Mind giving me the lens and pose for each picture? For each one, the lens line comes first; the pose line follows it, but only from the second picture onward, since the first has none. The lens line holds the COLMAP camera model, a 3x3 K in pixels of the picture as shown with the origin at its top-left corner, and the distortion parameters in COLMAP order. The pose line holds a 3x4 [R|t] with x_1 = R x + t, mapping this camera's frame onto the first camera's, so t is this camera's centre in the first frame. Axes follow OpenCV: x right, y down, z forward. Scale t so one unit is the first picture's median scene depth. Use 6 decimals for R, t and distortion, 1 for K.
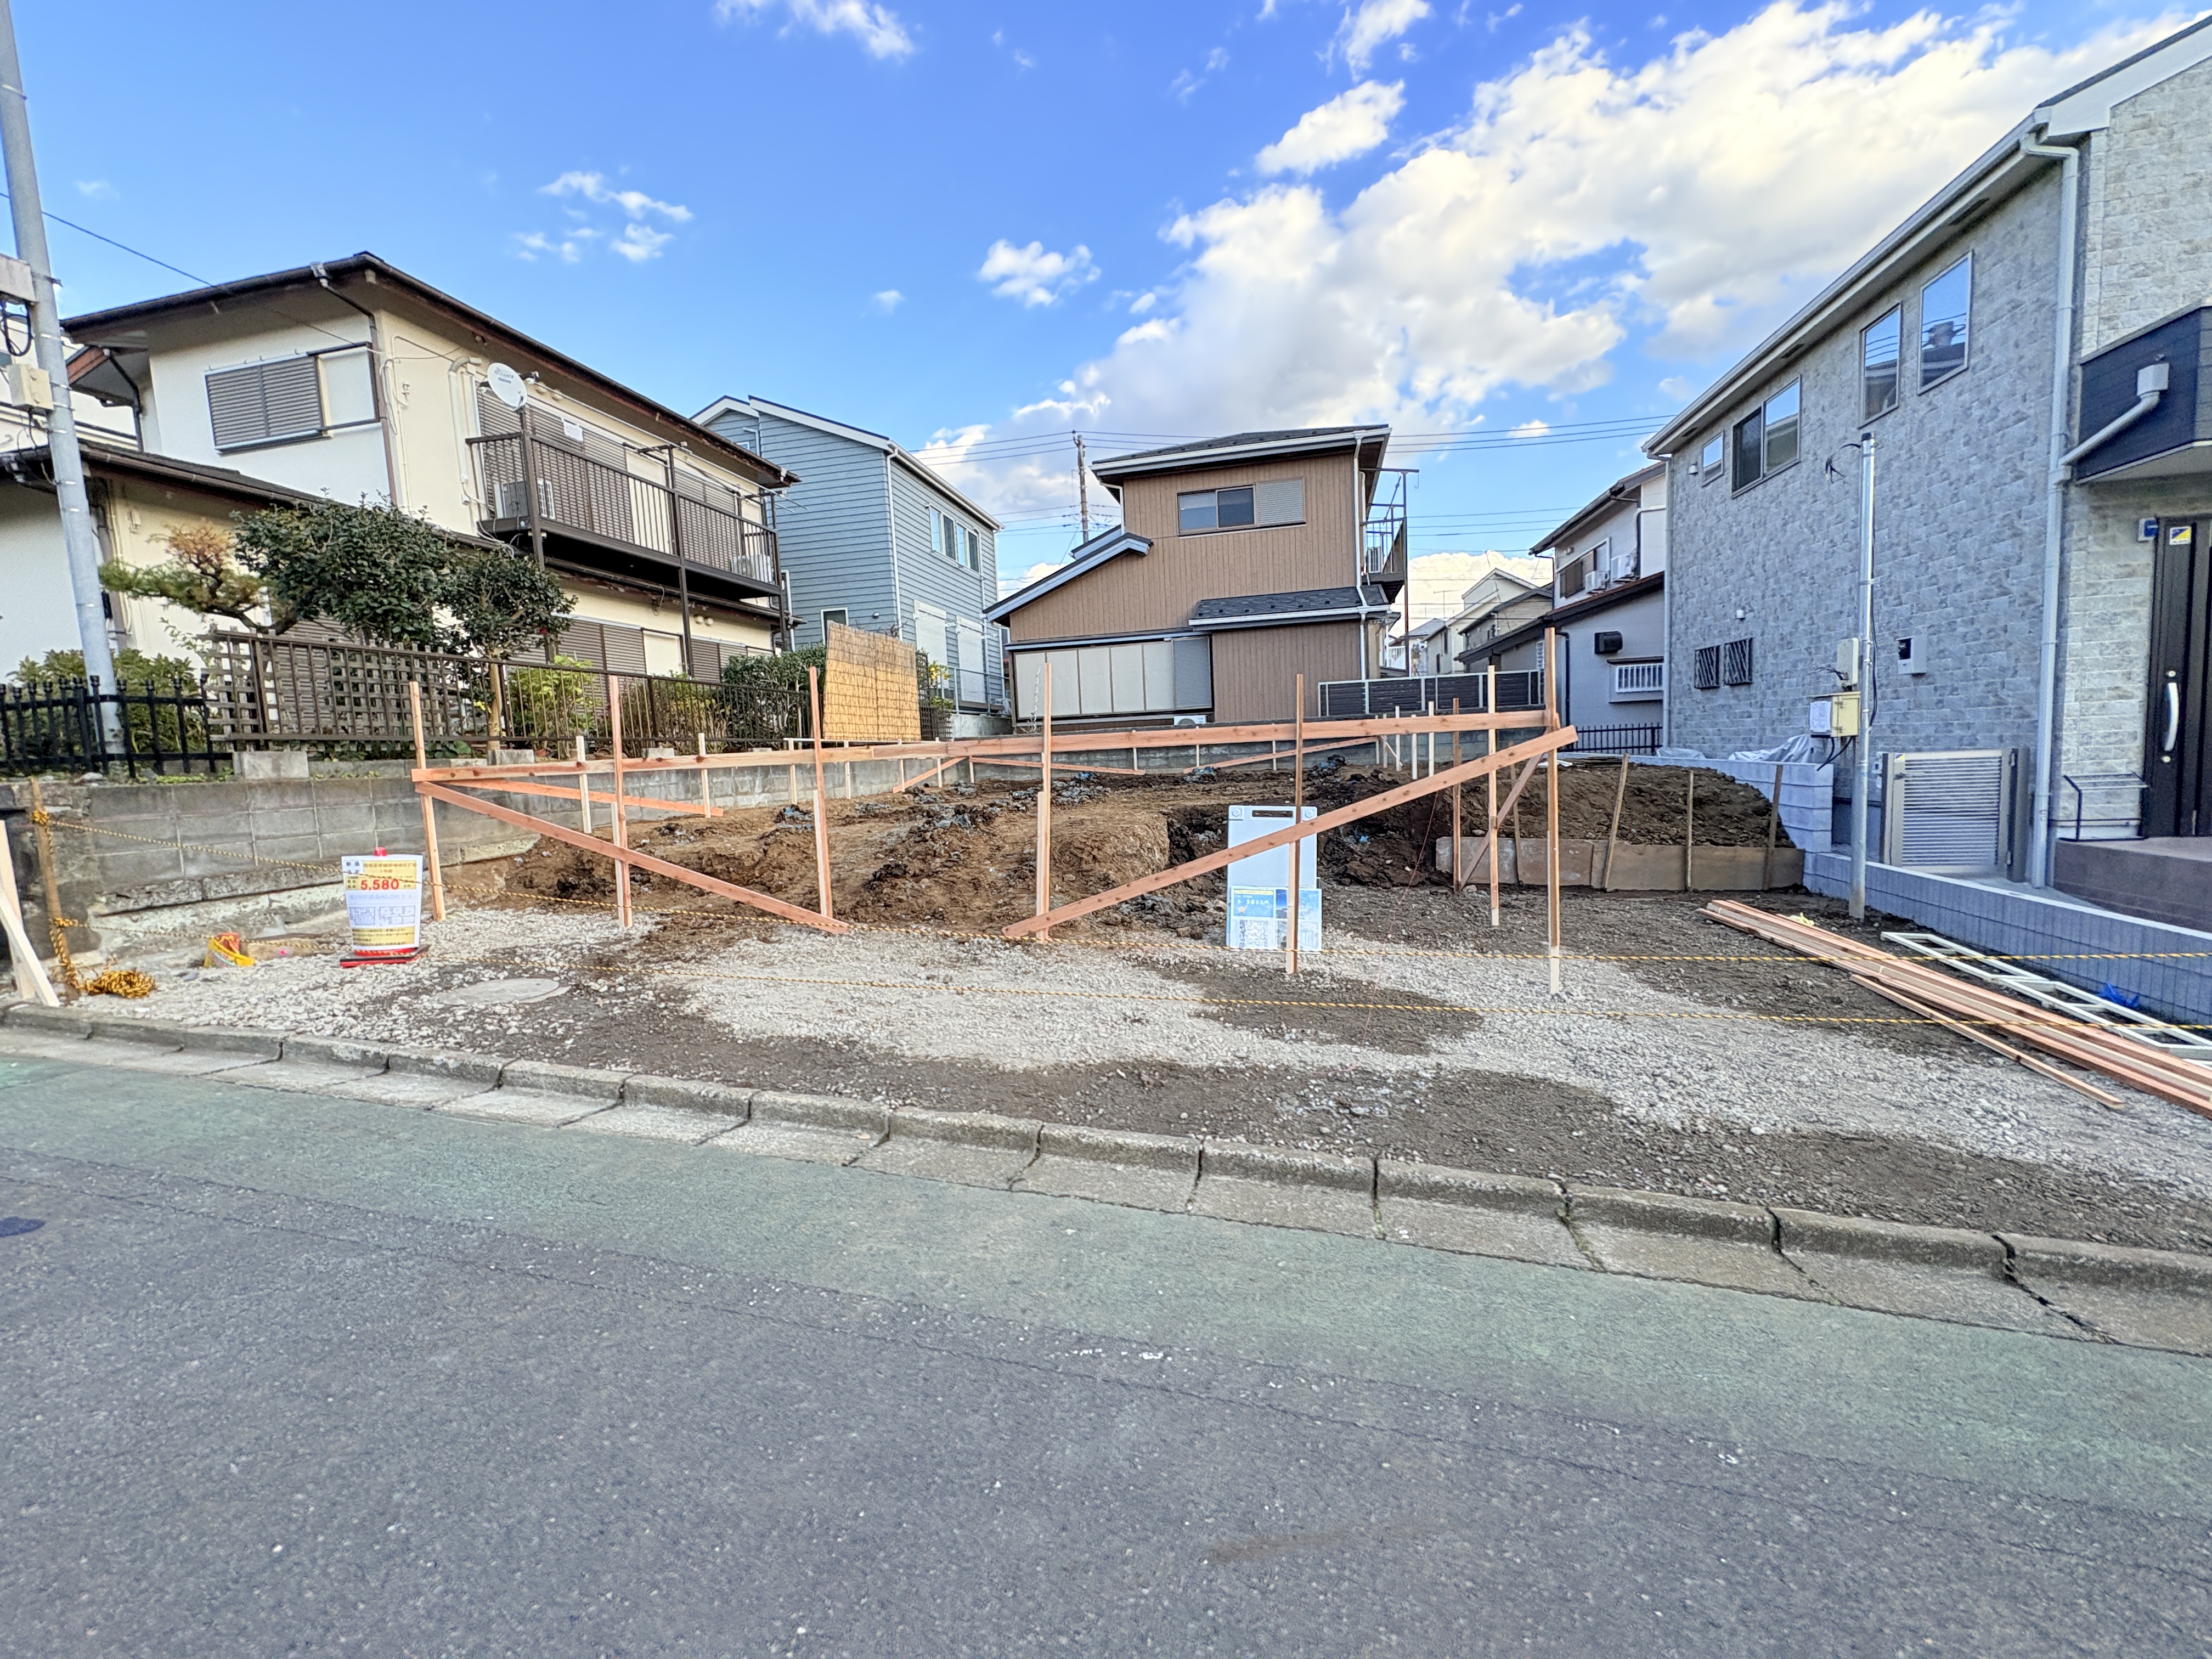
lens RADIAL K [[880.6, 0, 1094.2], [0, 880.6, 839.5], [0, 0, 1]] dist [-0.000689, -0.000272]
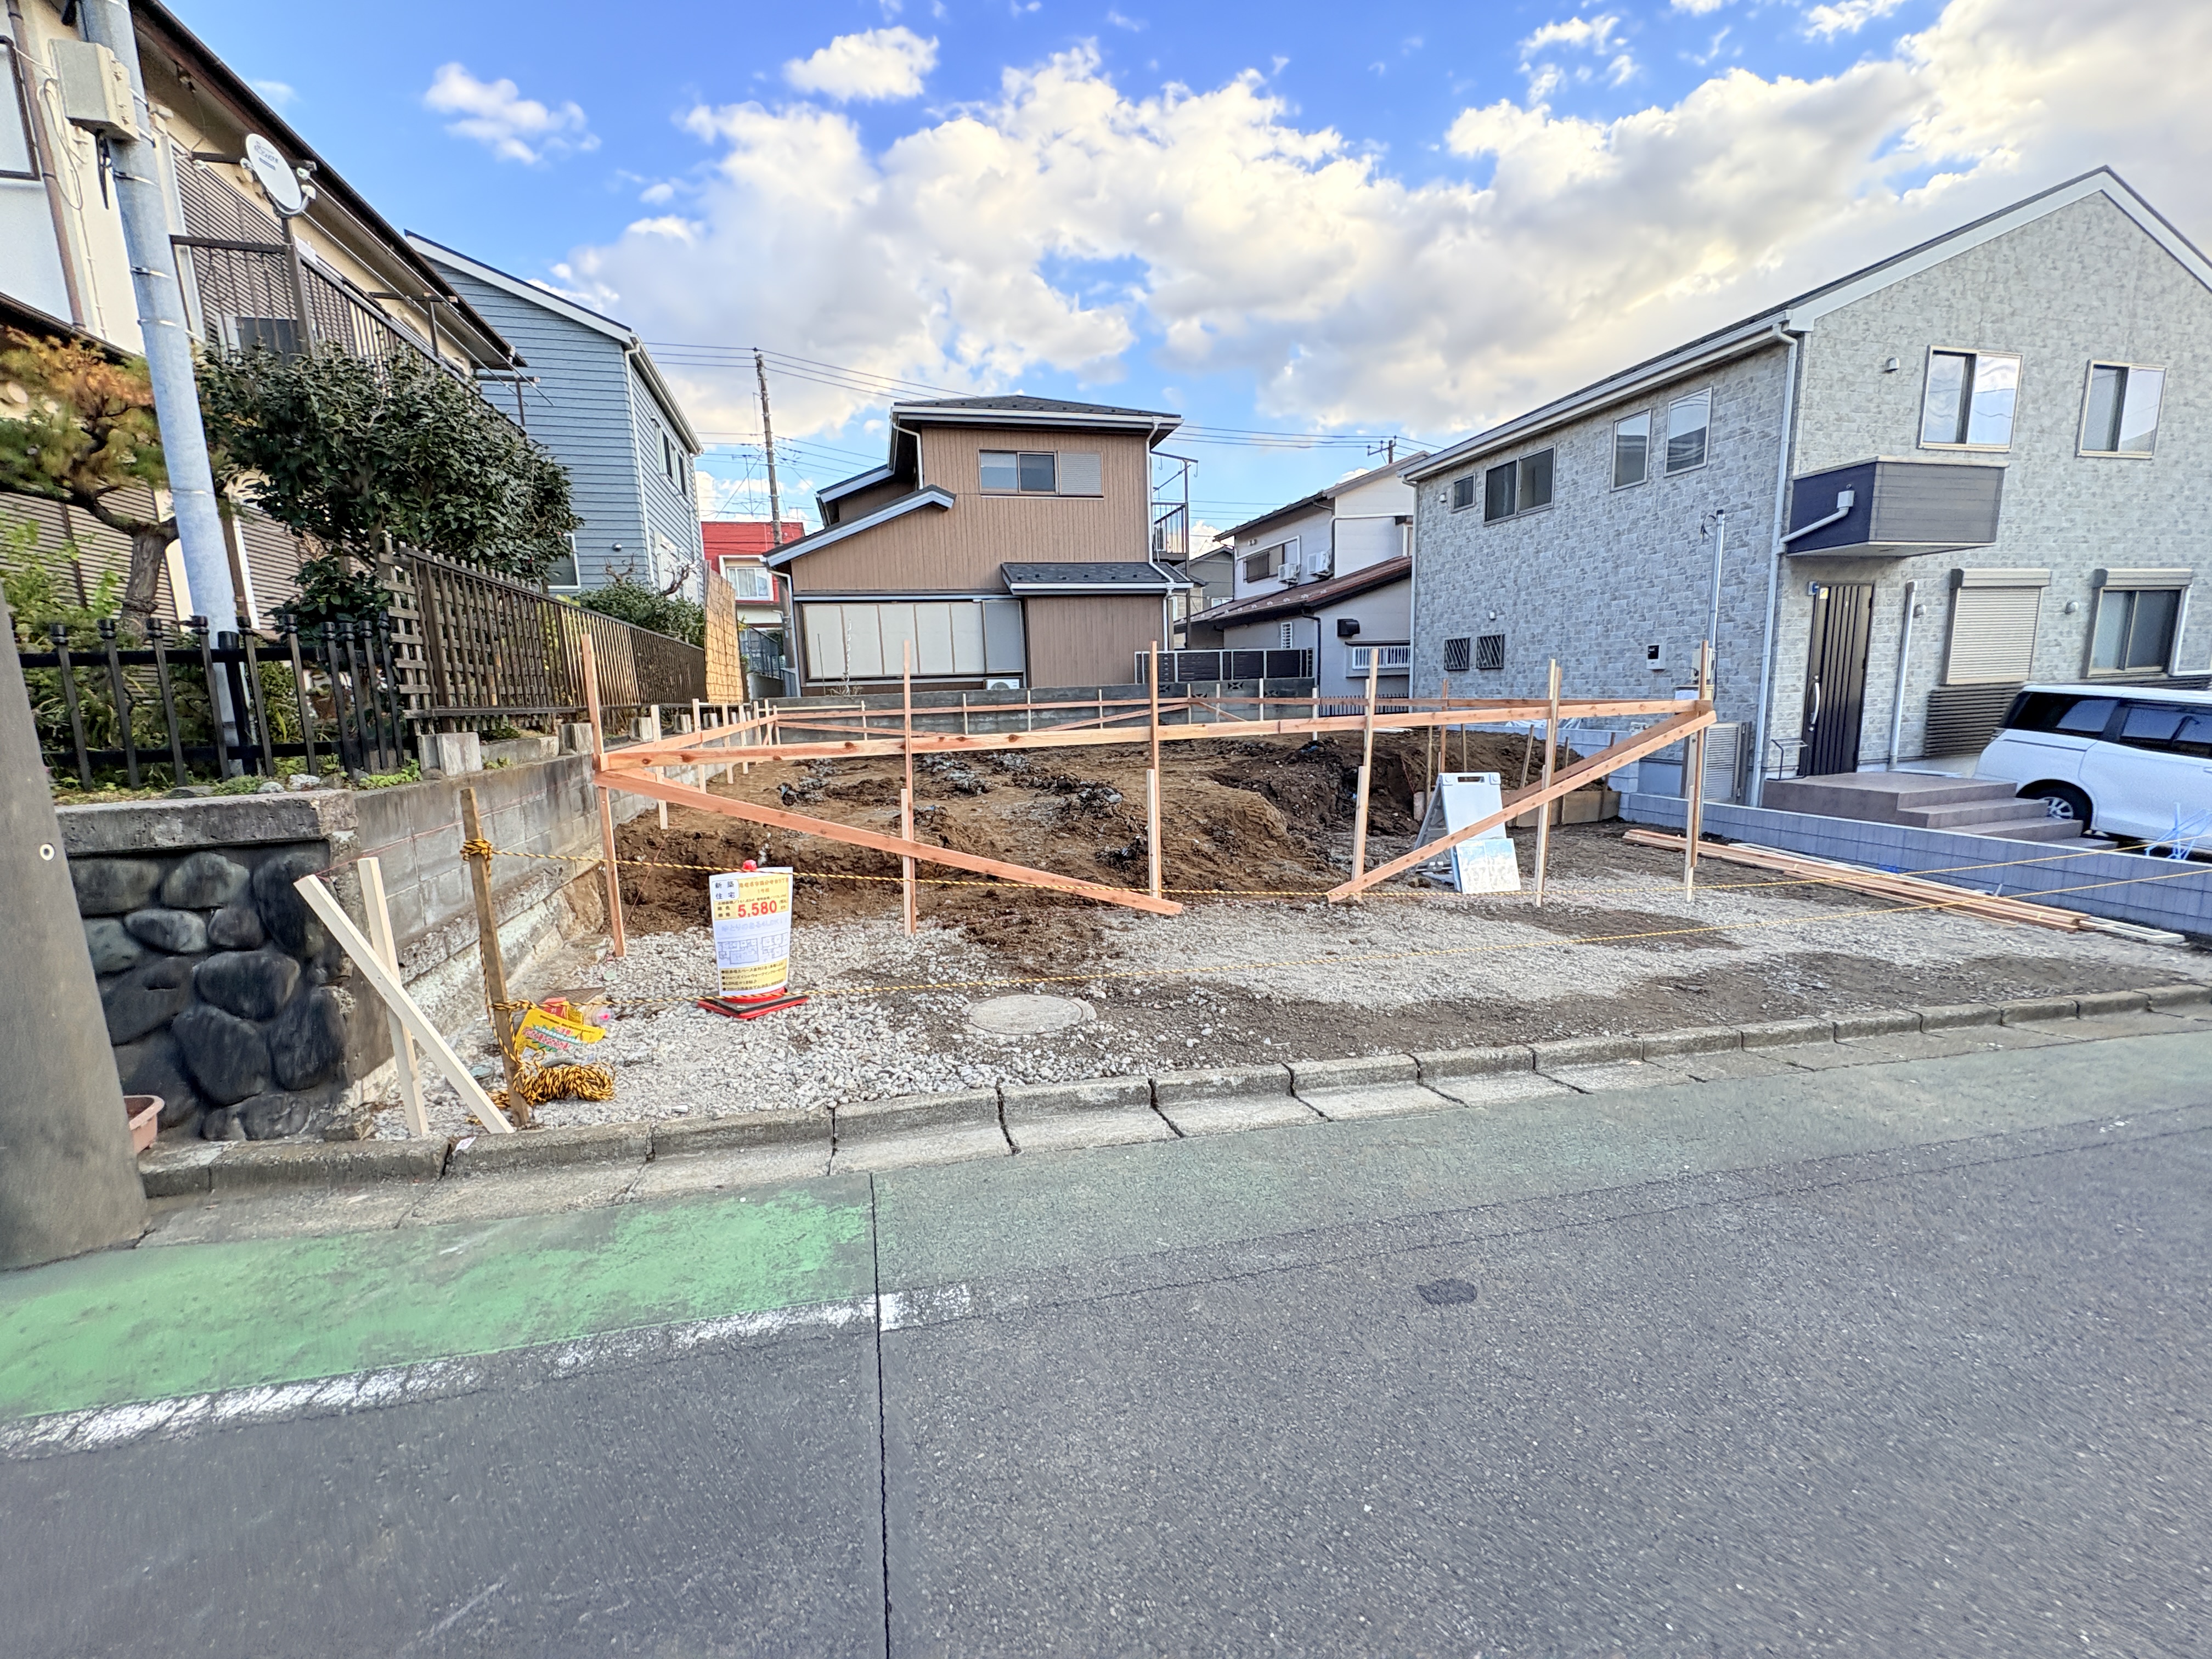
lens RADIAL K [[882.2, 0, 1100.5], [0, 882.2, 837.0], [0, 0, 1]] dist [-0.001379, 0.000885]
pose [[0.883769, -0.061955, 0.463803, -0.736634], [0.041400, 0.997662, 0.054380, -0.032907], [-0.466088, -0.028858, 0.884268, 0.147223]]
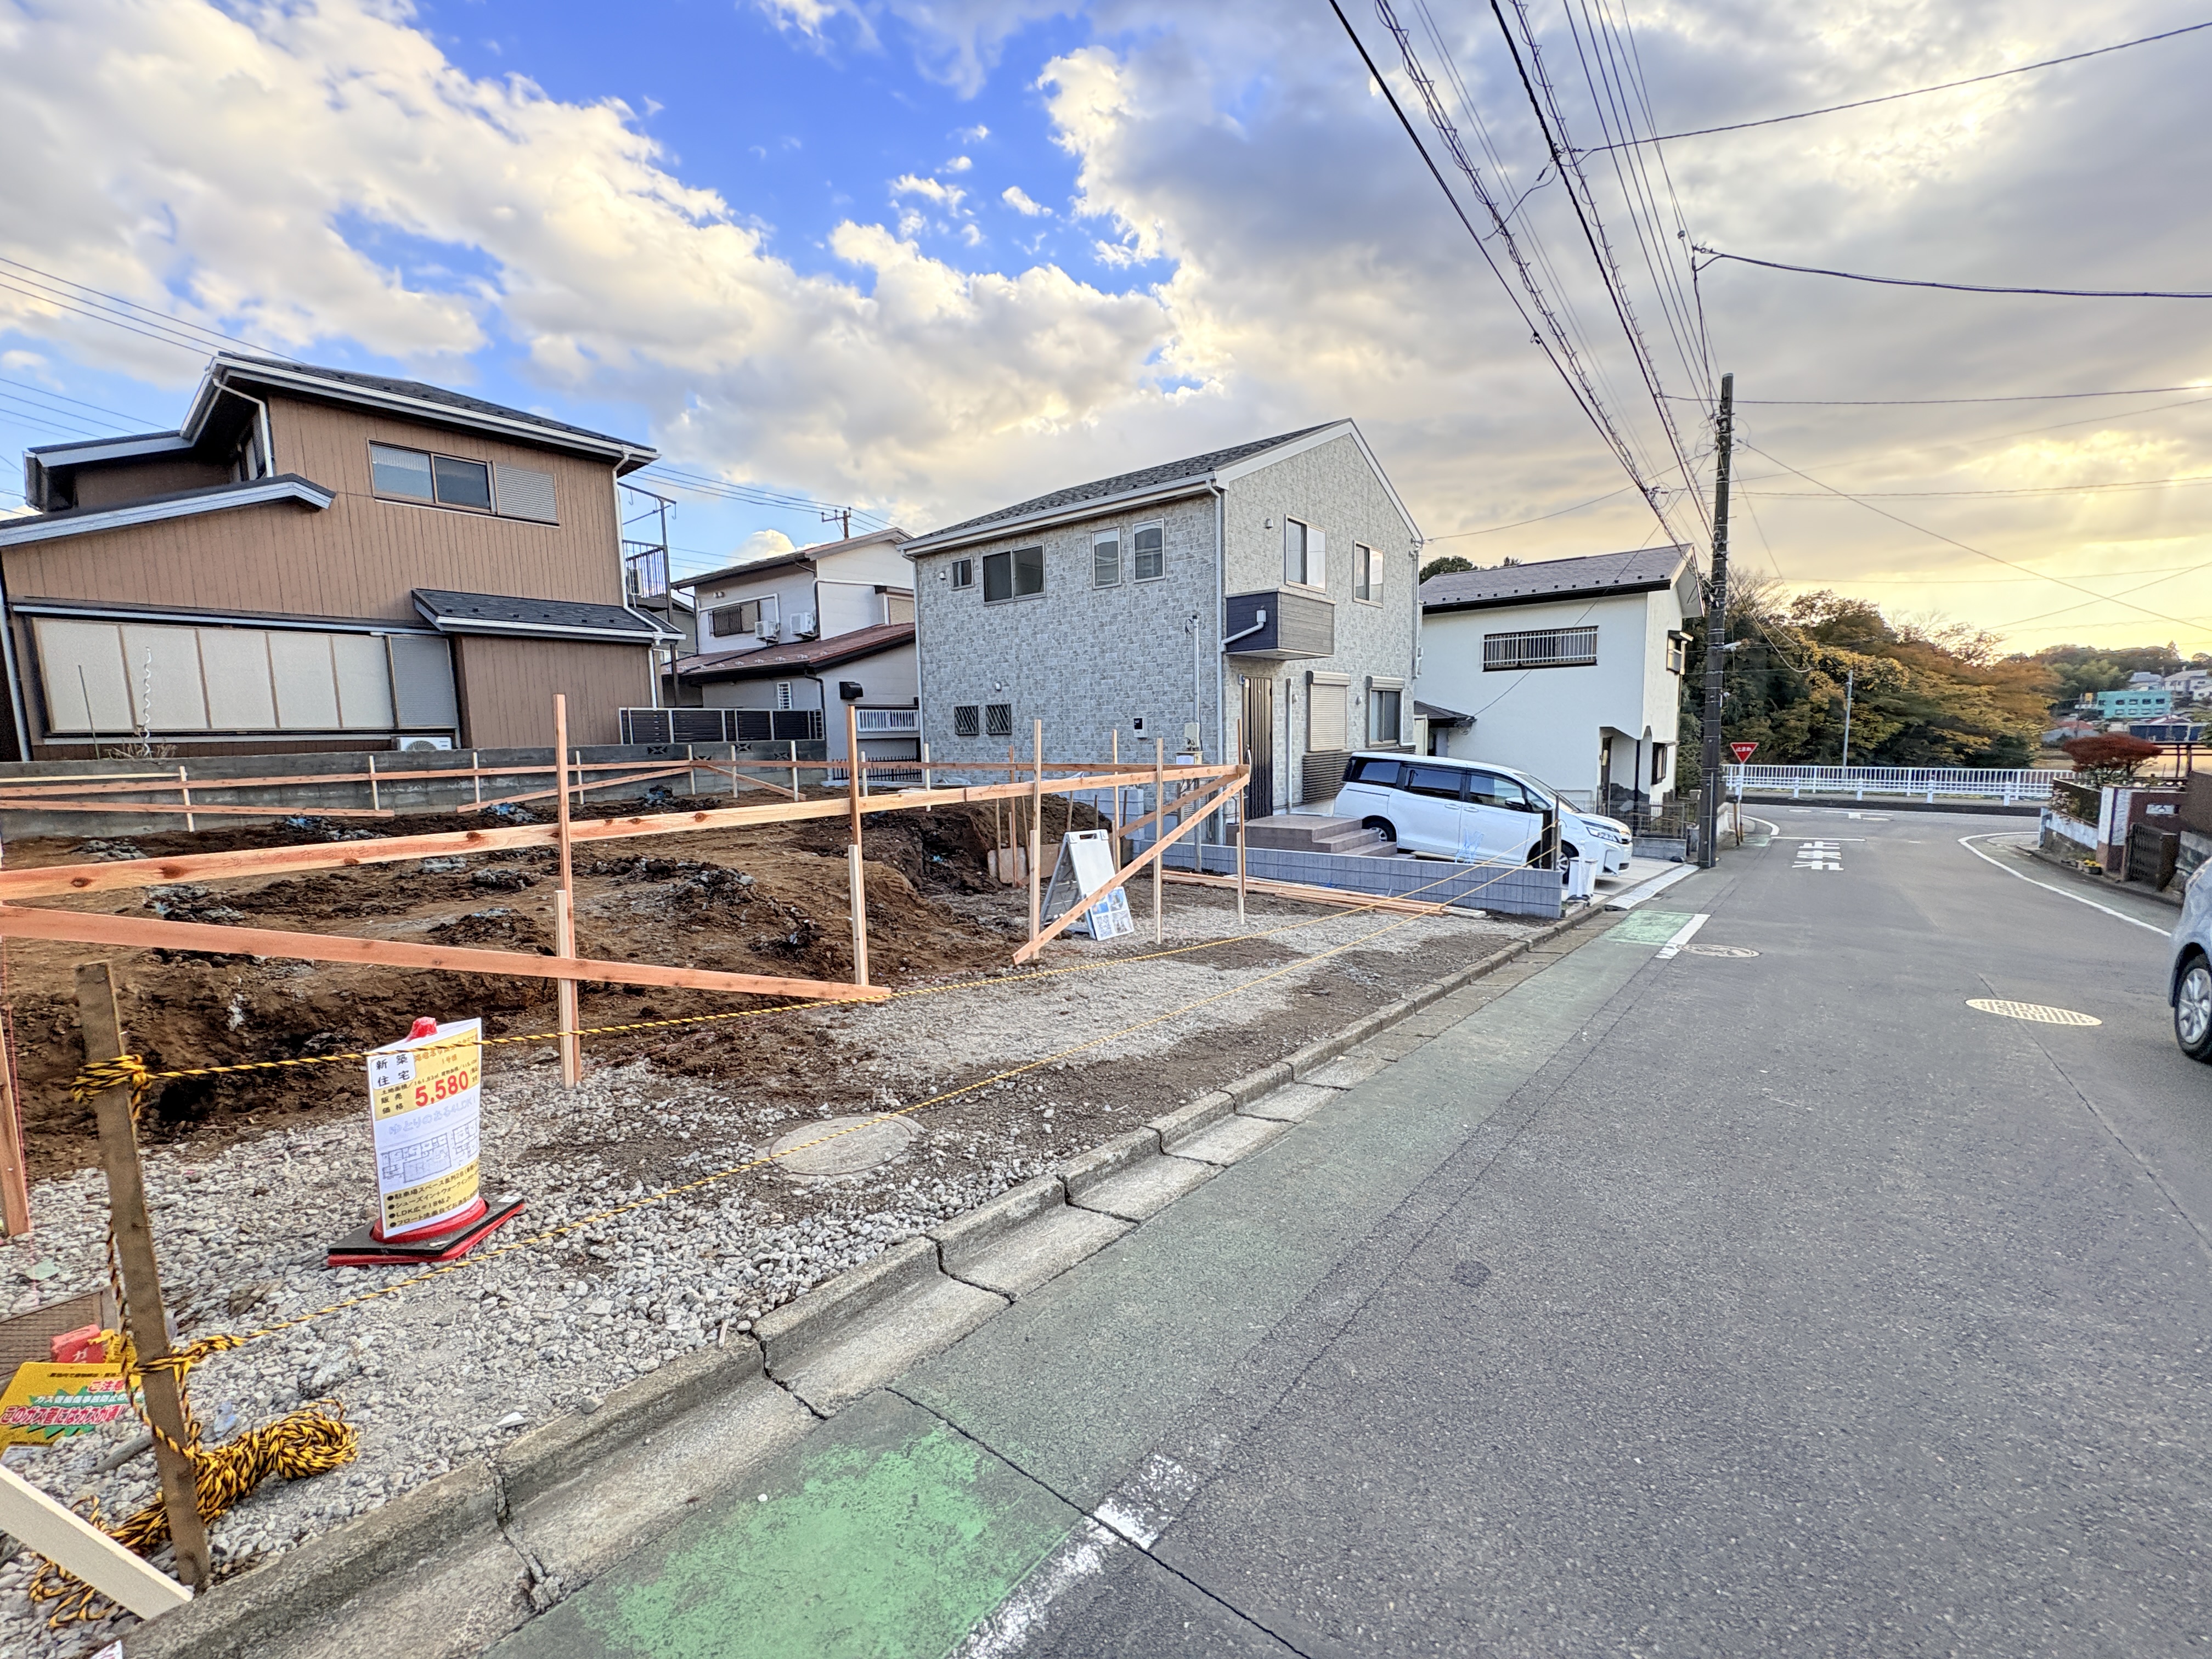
lens RADIAL K [[886.2, 0, 1108.6], [0, 886.2, 830.6], [0, 0, 1]] dist [0.000803, 0.000186]
pose [[0.440225, -0.062576, 0.895704, -0.895231], [0.093451, 0.995344, 0.023607, -0.059786], [-0.893011, 0.073312, 0.444023, 0.336682]]
